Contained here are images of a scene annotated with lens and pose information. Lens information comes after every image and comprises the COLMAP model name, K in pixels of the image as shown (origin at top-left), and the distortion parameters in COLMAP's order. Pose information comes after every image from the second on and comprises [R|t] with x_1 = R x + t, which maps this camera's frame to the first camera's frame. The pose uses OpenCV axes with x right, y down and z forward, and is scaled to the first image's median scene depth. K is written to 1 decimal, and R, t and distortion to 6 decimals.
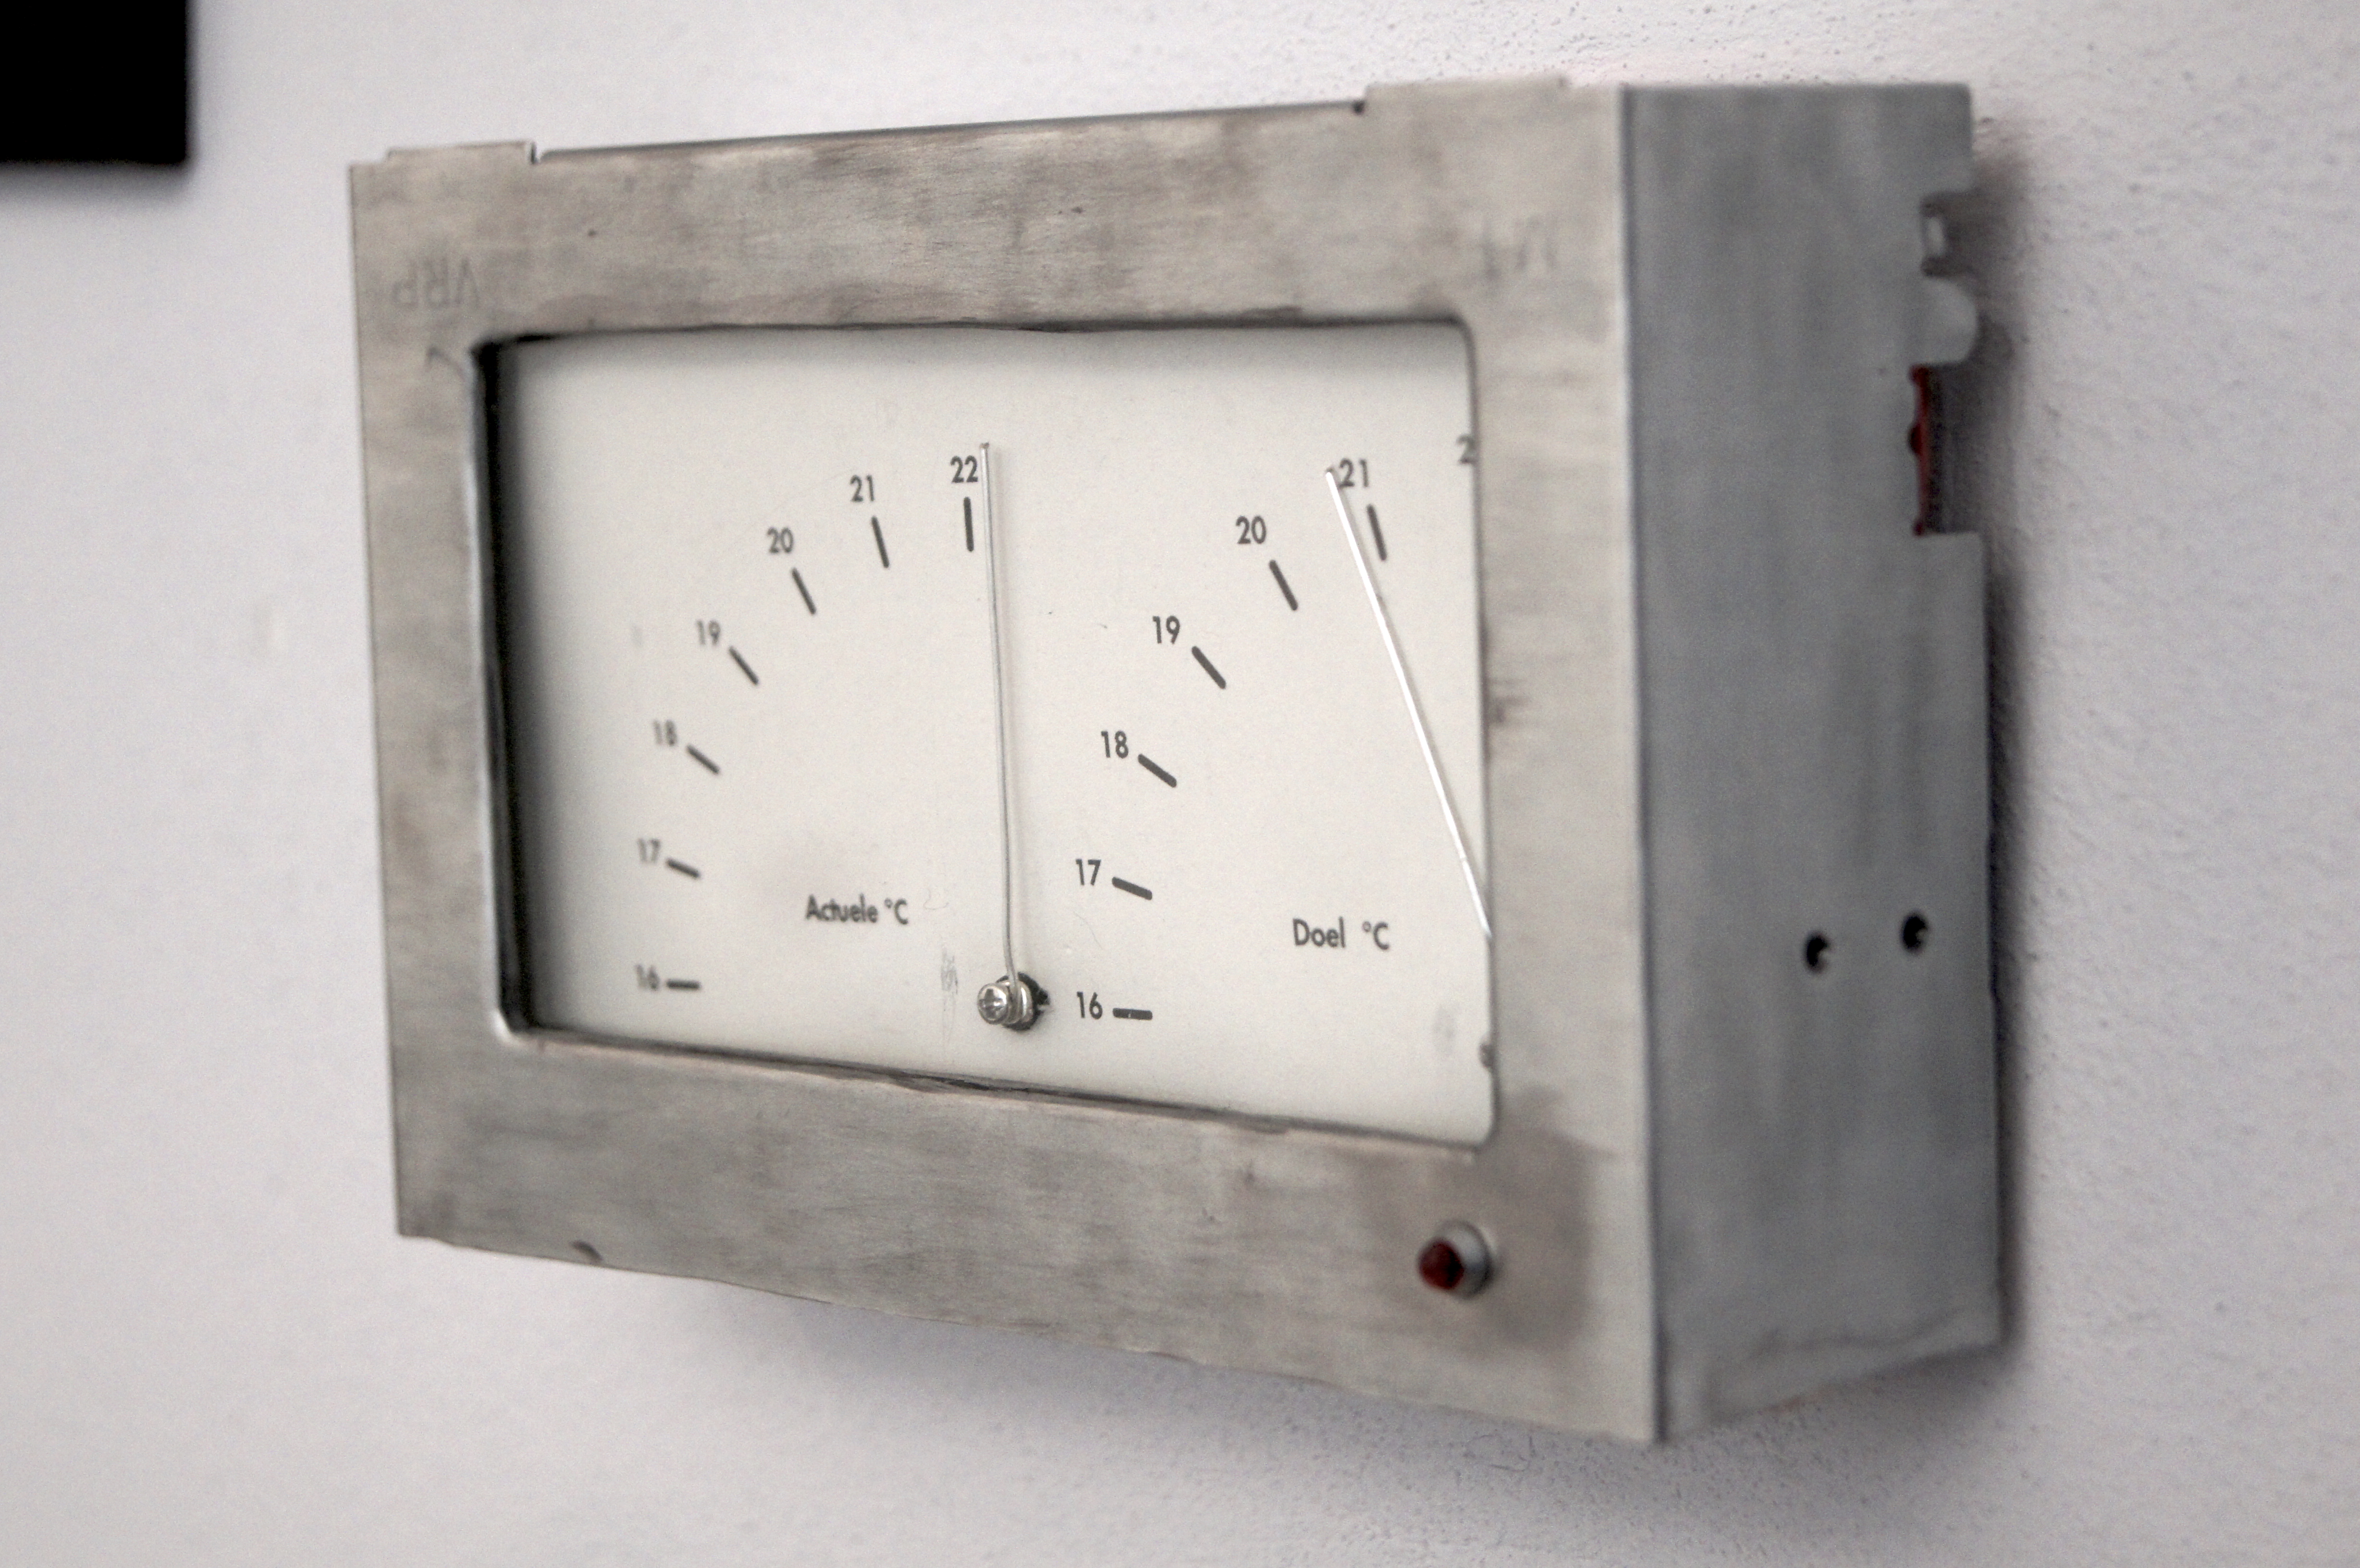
lens RADIAL K [[5381.1, 0, 1180.0], [0, 5381.1, 784.0], [0, 0, 1]] dist [0.077399, -0.773013]
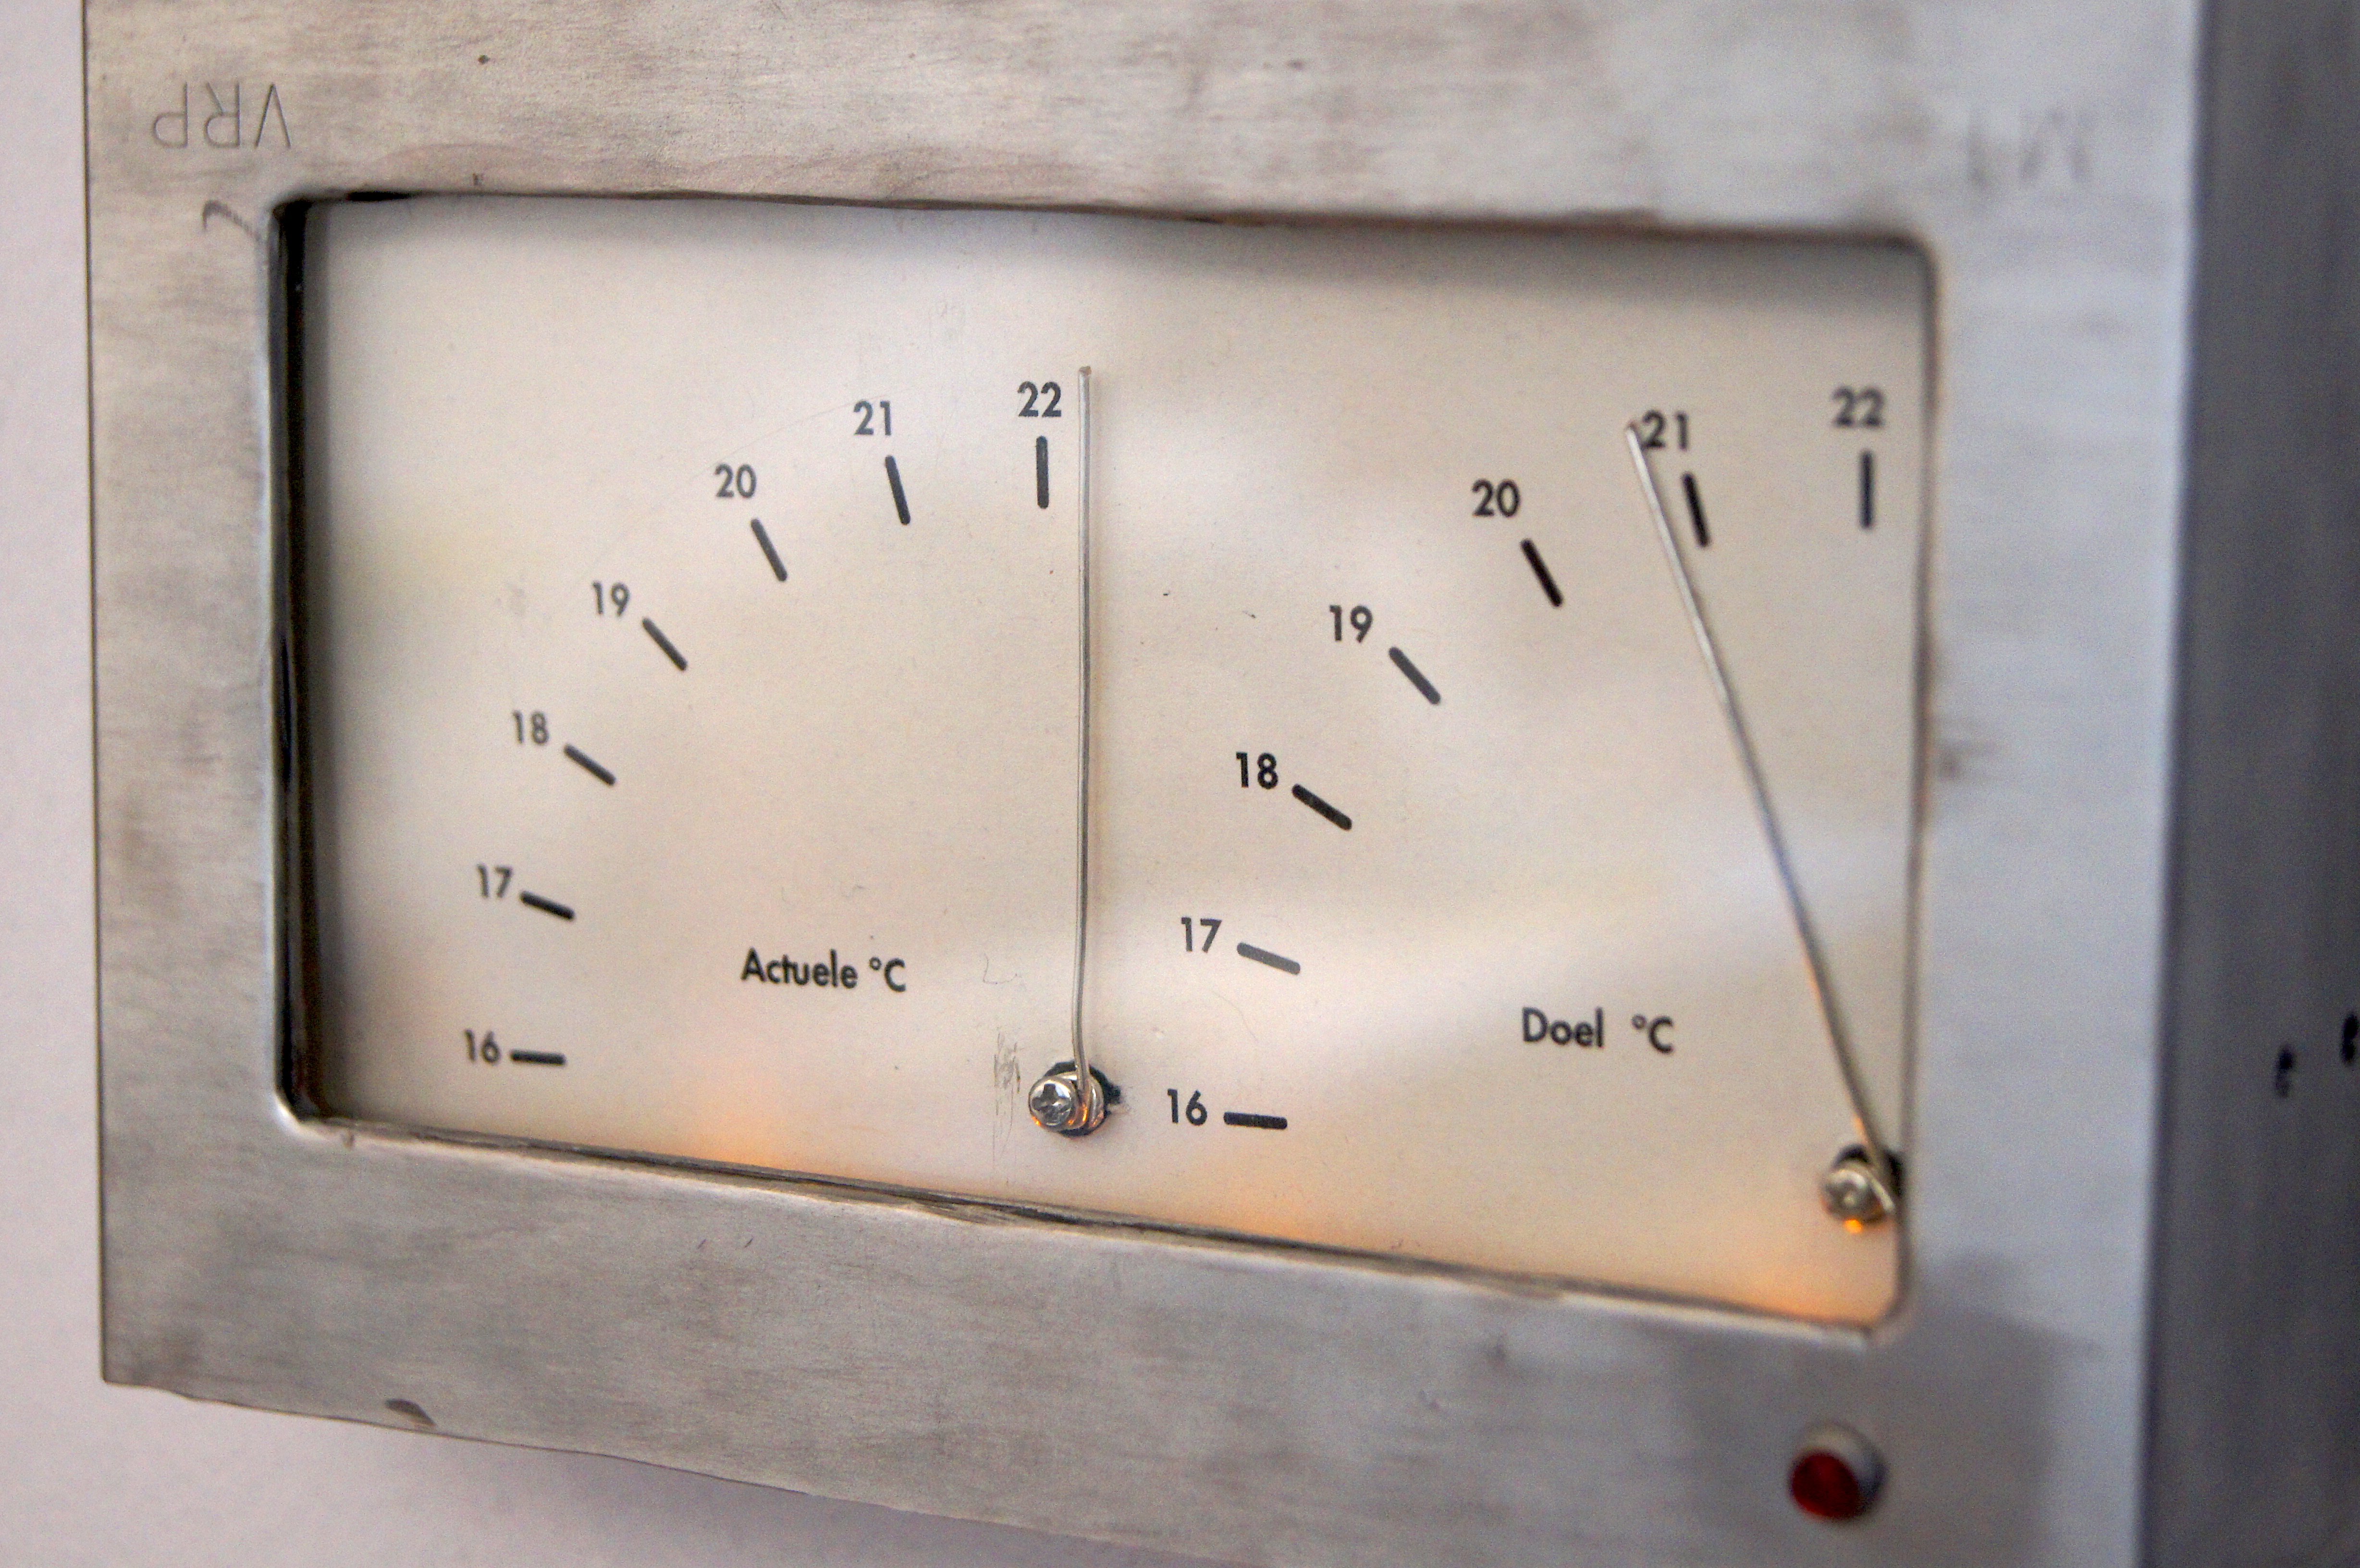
lens RADIAL K [[5381.1, 0, 1180.0], [0, 5381.1, 784.0], [0, 0, 1]] dist [0.077399, -0.773013]
pose [[0.967438, 0.010001, 0.252911, -0.210004], [-0.018457, 0.999346, 0.031084, -0.028206], [-0.252435, -0.034739, 0.966990, 0.263022]]
